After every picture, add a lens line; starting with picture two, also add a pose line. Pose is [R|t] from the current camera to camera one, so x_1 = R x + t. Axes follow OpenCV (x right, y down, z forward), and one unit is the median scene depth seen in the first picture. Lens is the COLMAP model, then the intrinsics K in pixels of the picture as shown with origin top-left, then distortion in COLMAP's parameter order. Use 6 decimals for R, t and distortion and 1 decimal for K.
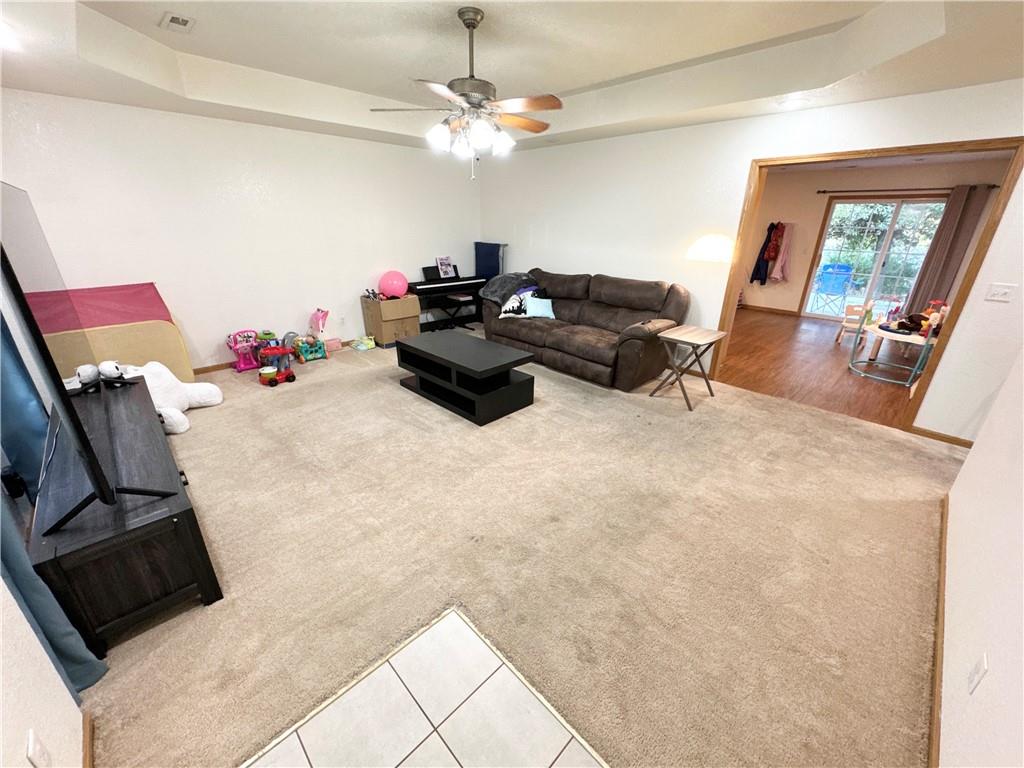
lens RADIAL K [[408.4, 0, 511.1], [0, 408.4, 381.7], [0, 0, 1]] dist [-0.000984, -0.000138]
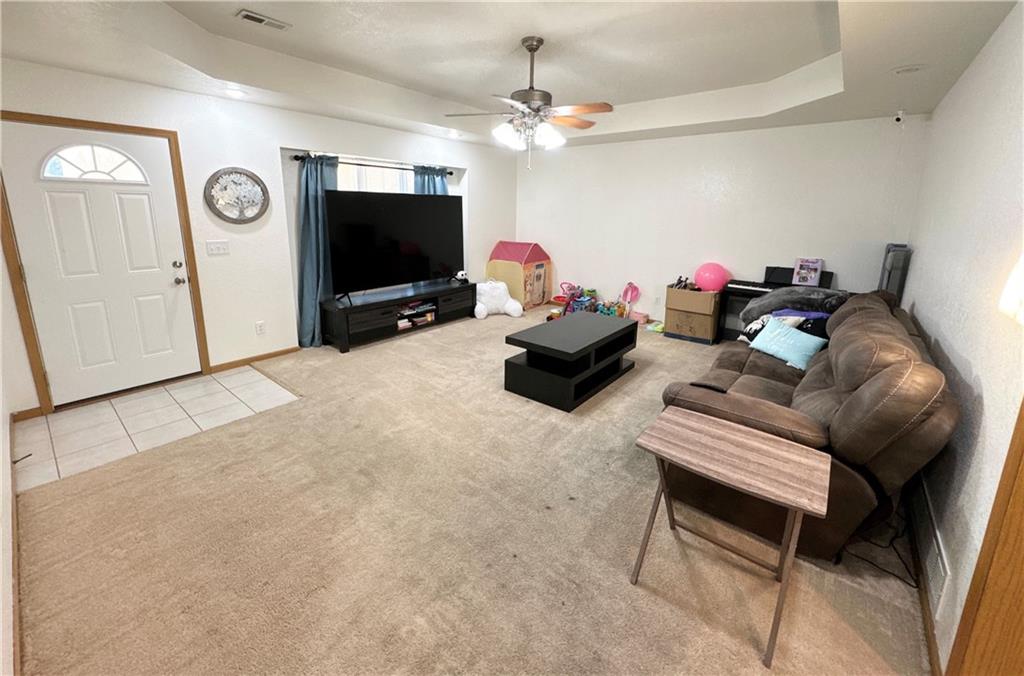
lens RADIAL K [[404.6, 0, 508.6], [0, 404.6, 291.5], [0, 0, 1]] dist [-0.000358, 0.000020]
pose [[0.113025, 0.191058, -0.975050, 0.896678], [-0.380612, 0.914808, 0.135134, -0.266111], [0.917802, 0.355842, 0.176115, 0.740227]]
